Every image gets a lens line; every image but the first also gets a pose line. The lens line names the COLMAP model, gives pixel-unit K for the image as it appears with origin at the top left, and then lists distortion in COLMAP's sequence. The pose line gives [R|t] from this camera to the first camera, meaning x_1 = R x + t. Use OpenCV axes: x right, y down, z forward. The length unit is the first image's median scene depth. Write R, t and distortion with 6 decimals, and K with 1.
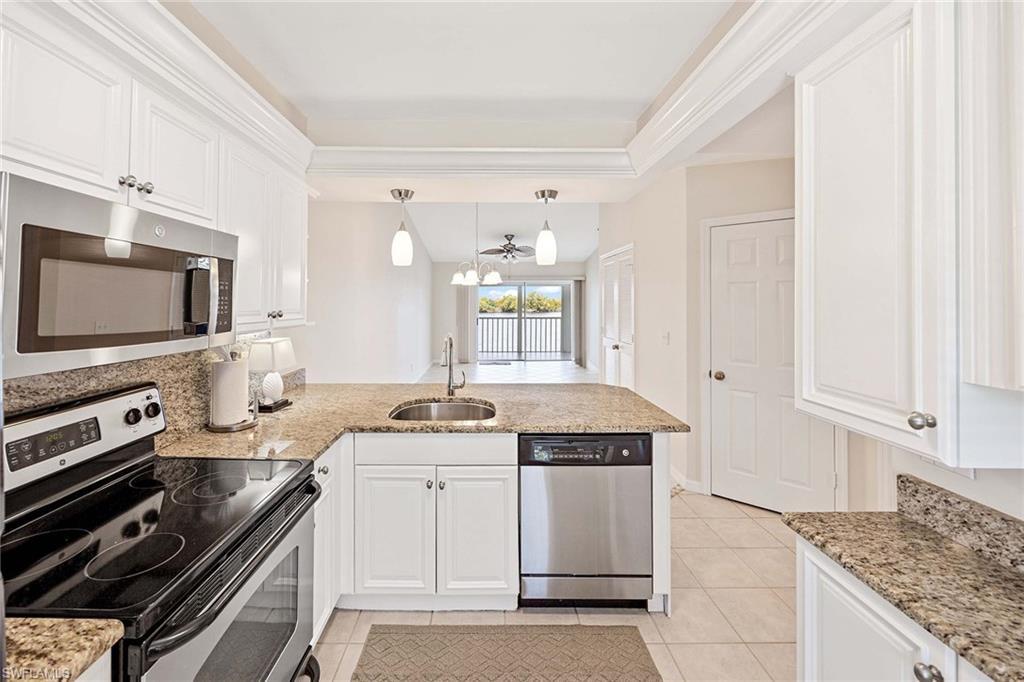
lens RADIAL K [[409.0, 0, 488.3], [0, 409.0, 297.7], [0, 0, 1]] dist [-0.009537, 0.001311]
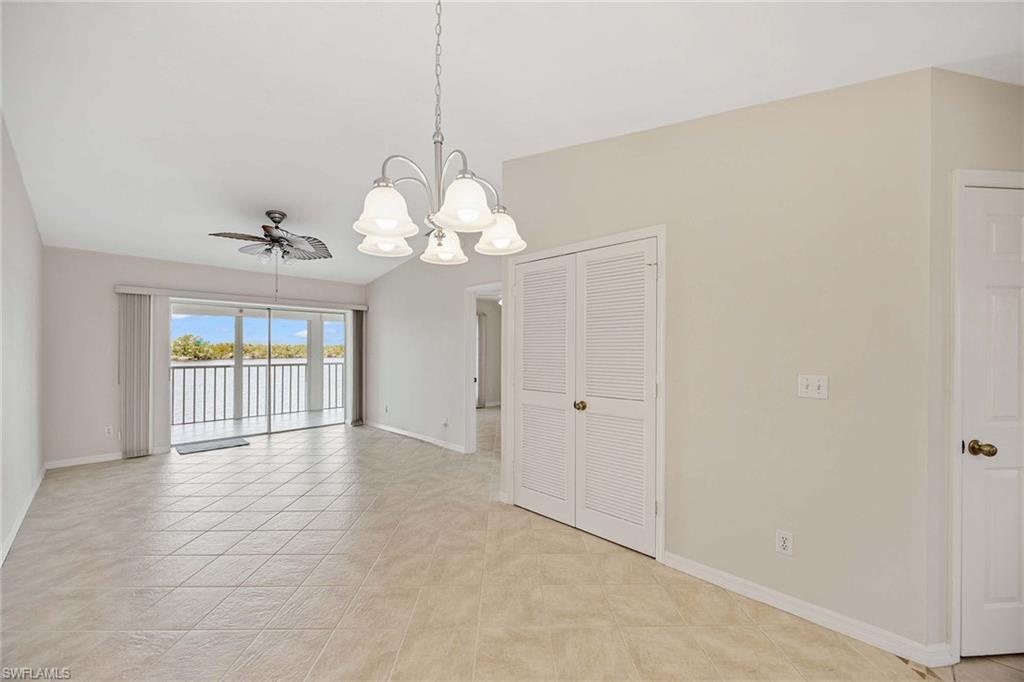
lens RADIAL K [[388.6, 0, 497.5], [0, 388.6, 350.7], [0, 0, 1]] dist [-0.004004, -0.000079]
pose [[0.699579, -0.001433, 0.714554, -0.477465], [-0.009766, 0.999885, 0.011567, 0.092046], [-0.714488, -0.015070, 0.699485, 1.826500]]
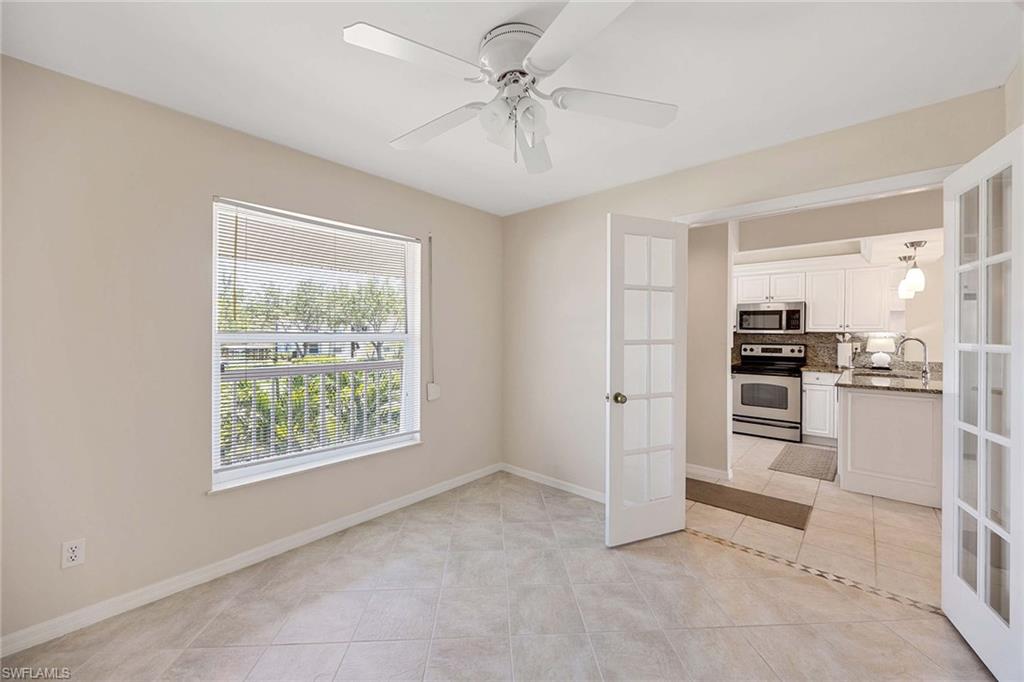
lens RADIAL K [[388.6, 0, 513.1], [0, 388.6, 334.1], [0, 0, 1]] dist [-0.004004, -0.000079]
pose [[-0.665785, -0.000205, -0.746144, 2.997439], [0.001194, 0.999998, -0.001340, 0.103106], [0.746143, -0.001783, -0.665784, 1.173093]]
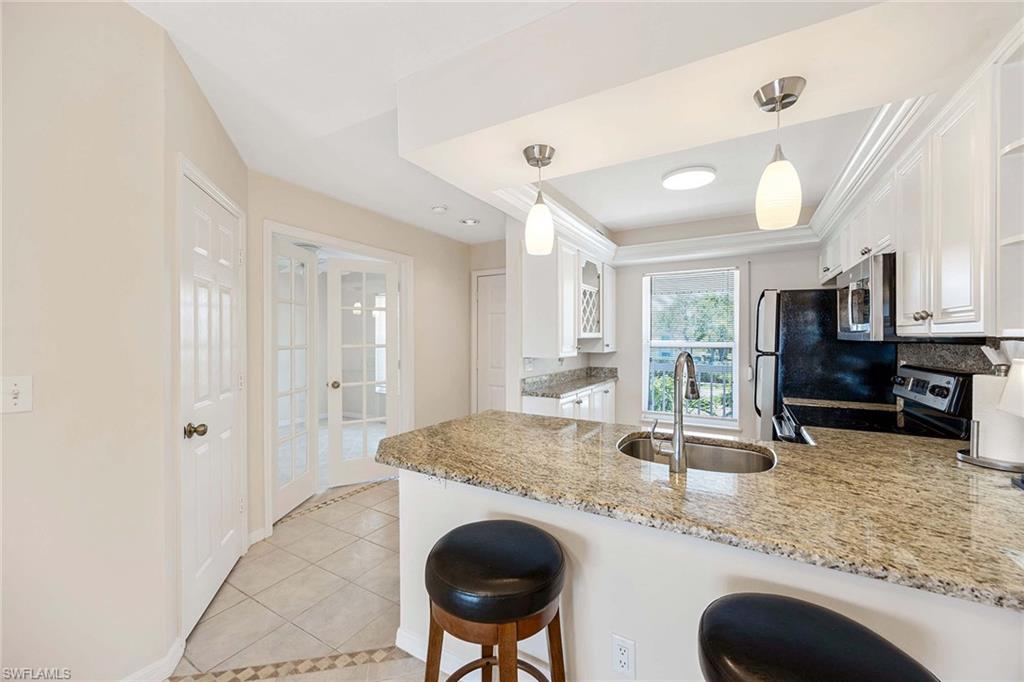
lens RADIAL K [[388.6, 0, 518.8], [0, 388.6, 343.1], [0, 0, 1]] dist [-0.004004, -0.000079]
pose [[-0.868332, 0.004742, 0.495960, -0.223011], [0.004952, 0.999987, -0.000891, 0.096474], [-0.495958, 0.001682, -0.868345, 2.246317]]
